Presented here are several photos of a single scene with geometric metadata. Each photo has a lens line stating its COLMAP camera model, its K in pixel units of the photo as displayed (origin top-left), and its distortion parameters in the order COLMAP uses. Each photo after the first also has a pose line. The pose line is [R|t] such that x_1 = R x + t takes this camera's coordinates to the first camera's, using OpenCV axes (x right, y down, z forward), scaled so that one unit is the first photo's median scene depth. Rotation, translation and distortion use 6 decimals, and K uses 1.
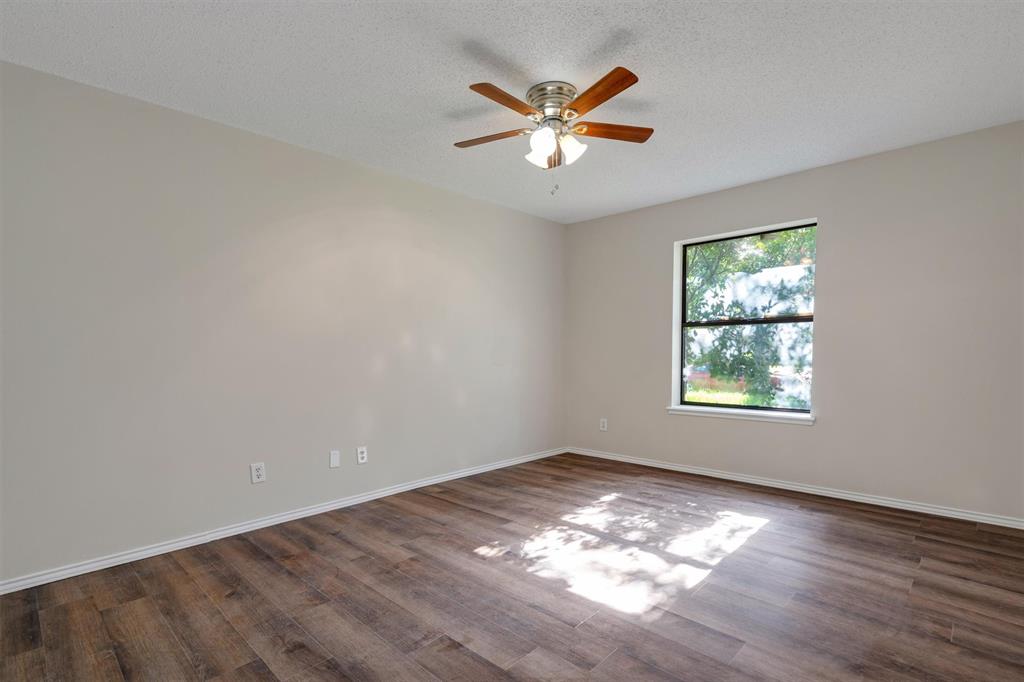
lens RADIAL K [[487.1, 0, 511.1], [0, 487.1, 406.0], [0, 0, 1]] dist [-0.000240, 0.000191]
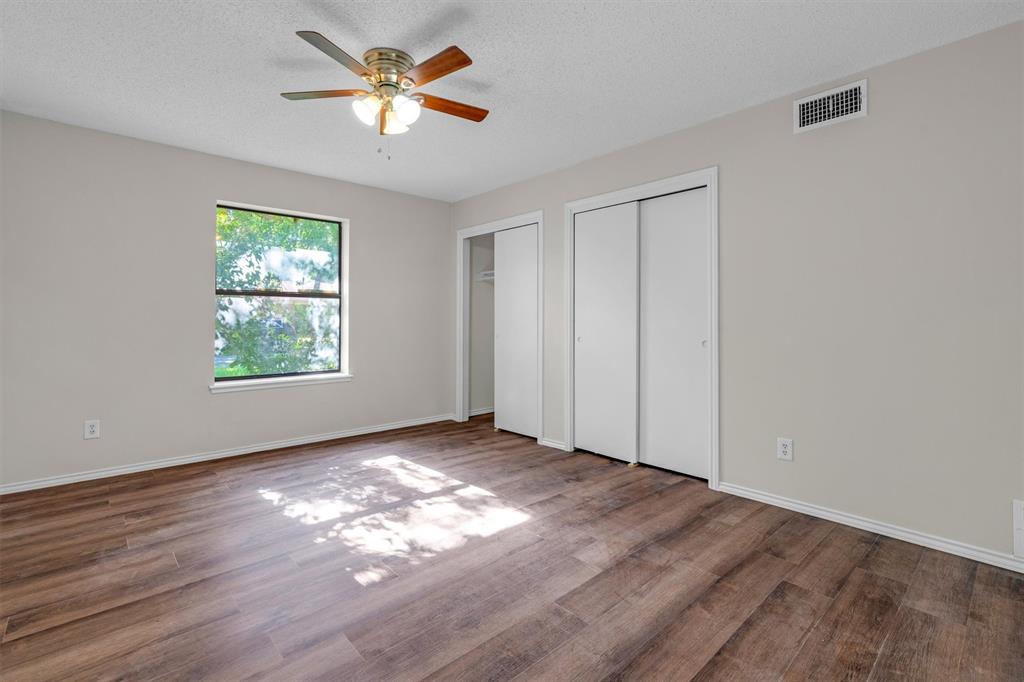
lens RADIAL K [[468.9, 0, 515.0], [0, 468.9, 327.5], [0, 0, 1]] dist [0.000014, 0.001158]
pose [[0.055667, -0.003593, 0.998443, -0.589048], [0.105440, 0.994423, -0.002300, -0.052148], [-0.992866, 0.105404, 0.055736, 0.517573]]
